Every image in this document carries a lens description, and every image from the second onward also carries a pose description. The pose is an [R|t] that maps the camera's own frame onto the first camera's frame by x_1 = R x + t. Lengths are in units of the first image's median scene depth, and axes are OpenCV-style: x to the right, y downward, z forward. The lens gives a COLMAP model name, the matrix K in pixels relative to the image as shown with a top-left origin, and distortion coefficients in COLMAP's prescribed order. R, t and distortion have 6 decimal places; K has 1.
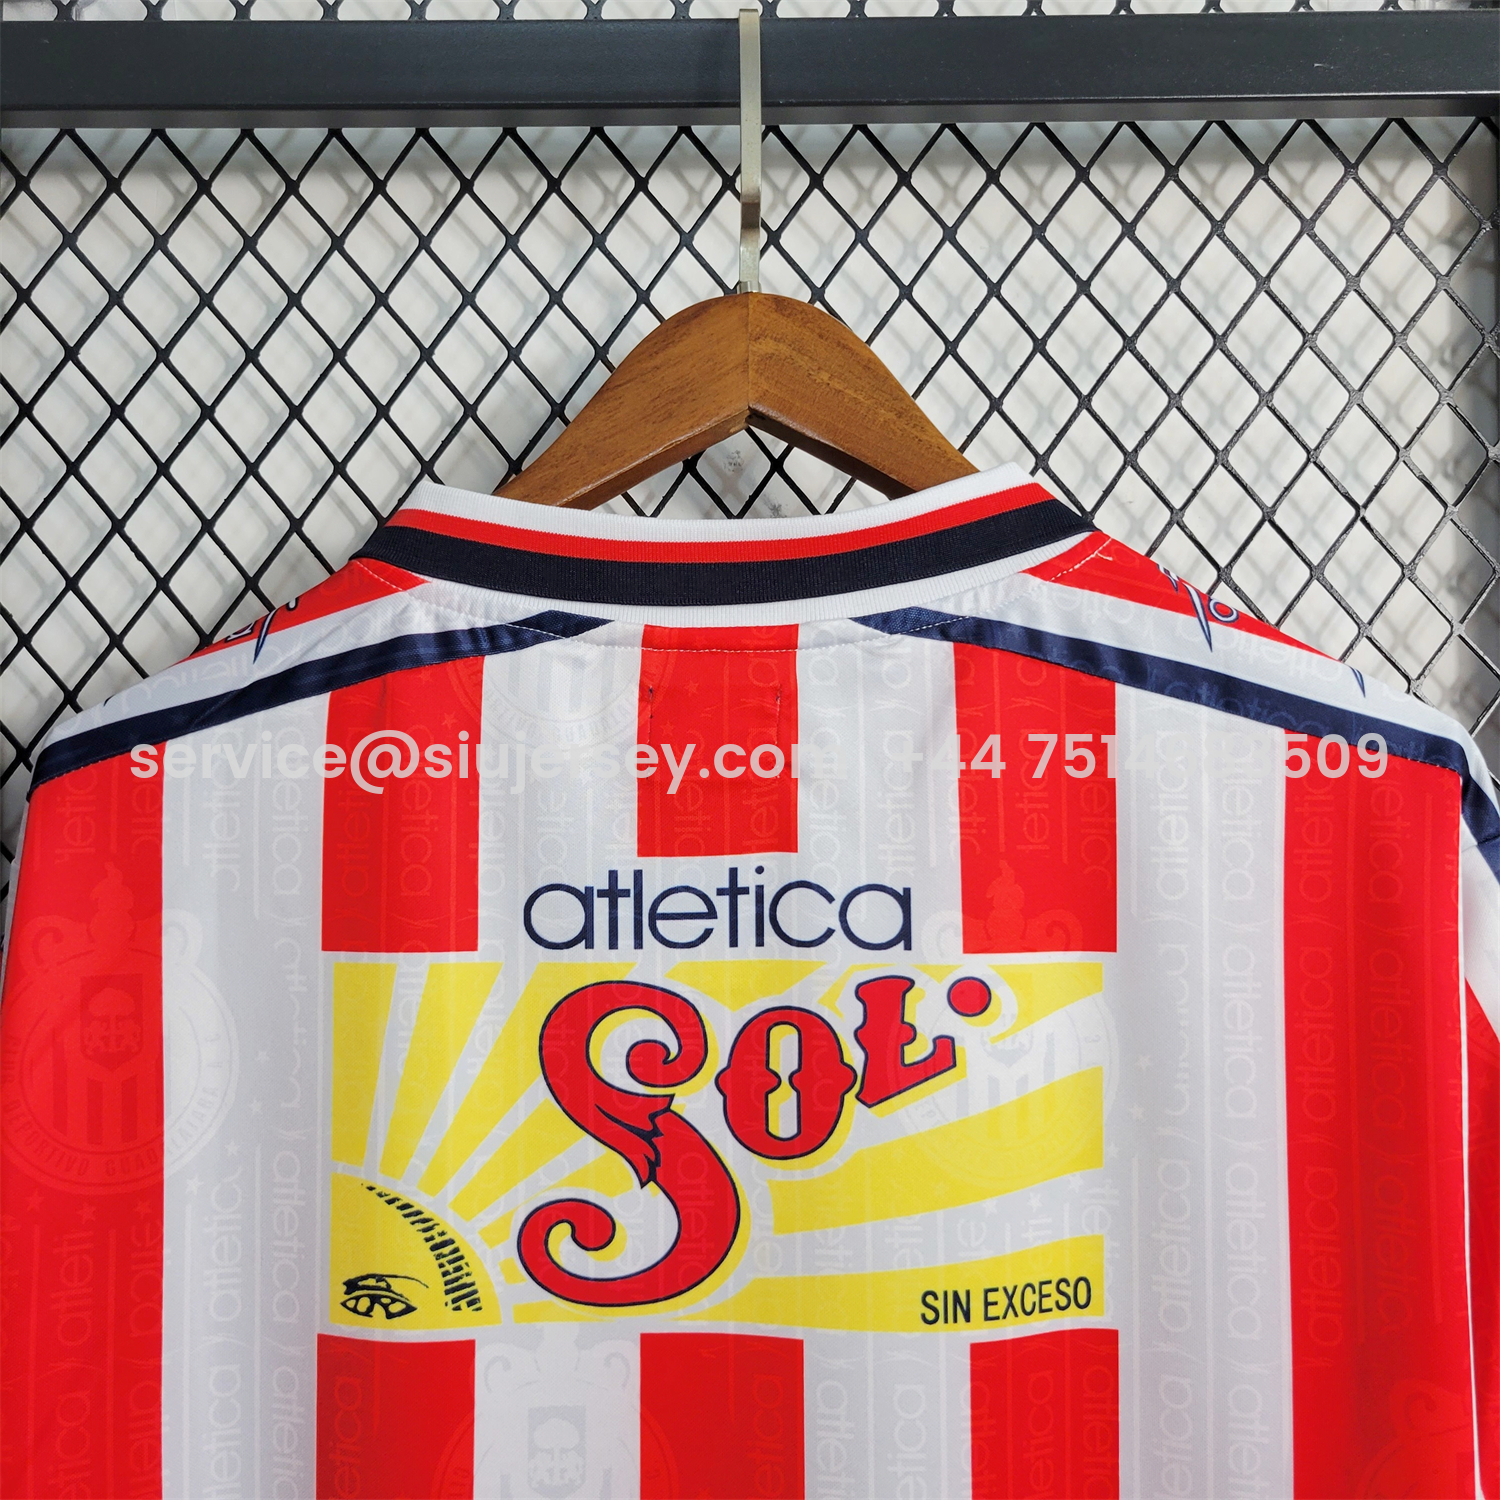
lens RADIAL K [[1660.8, 0, 736.4], [0, 1660.8, 748.9], [0, 0, 1]] dist [0.024900, 0.011991]
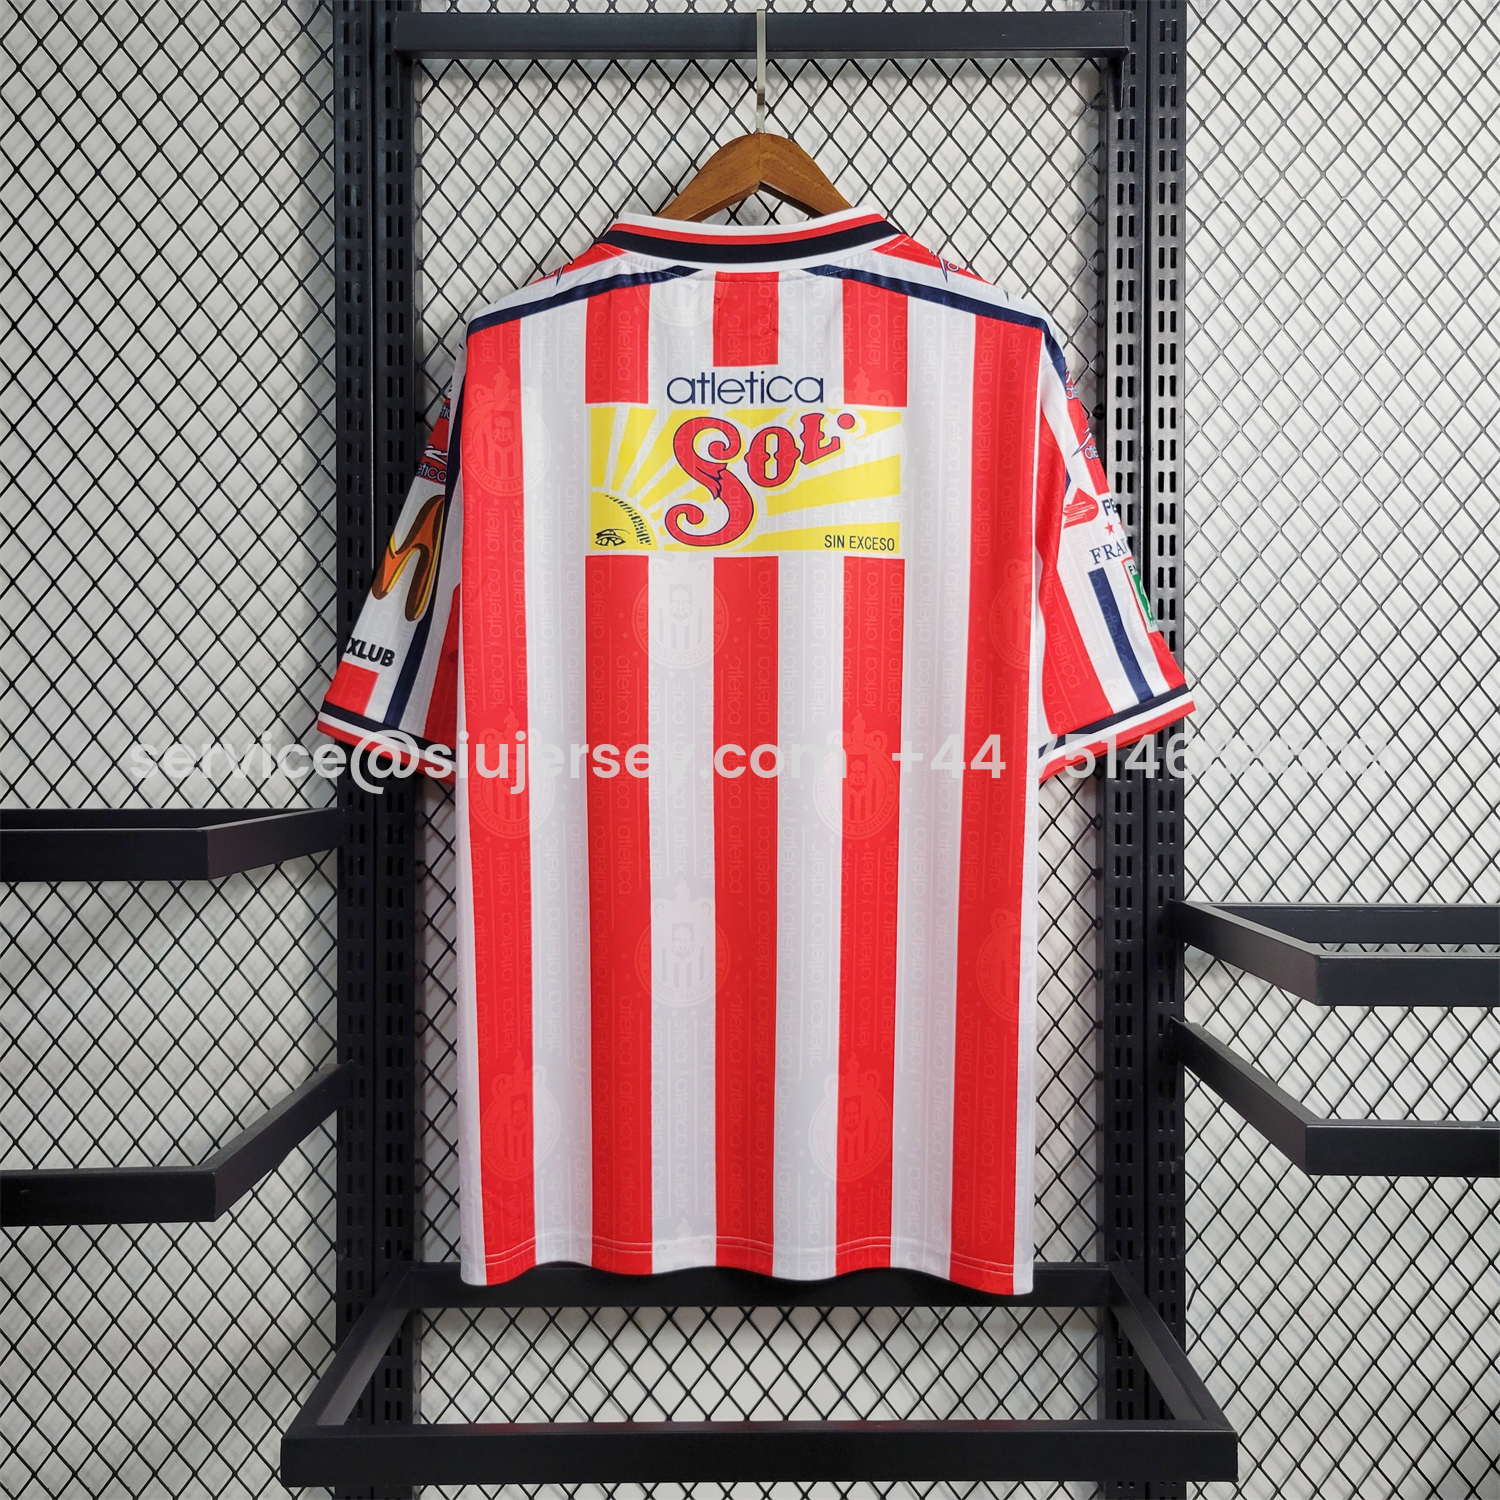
lens RADIAL K [[1665.5, 0, 750.0], [0, 1665.5, 750.0], [0, 0, 1]] dist [0.039630, 0.004760]
pose [[0.999979, 0.006376, 0.001133, -0.003906], [-0.006428, 0.998504, 0.054300, 0.497660], [-0.000785, -0.054306, 0.998524, -1.500396]]
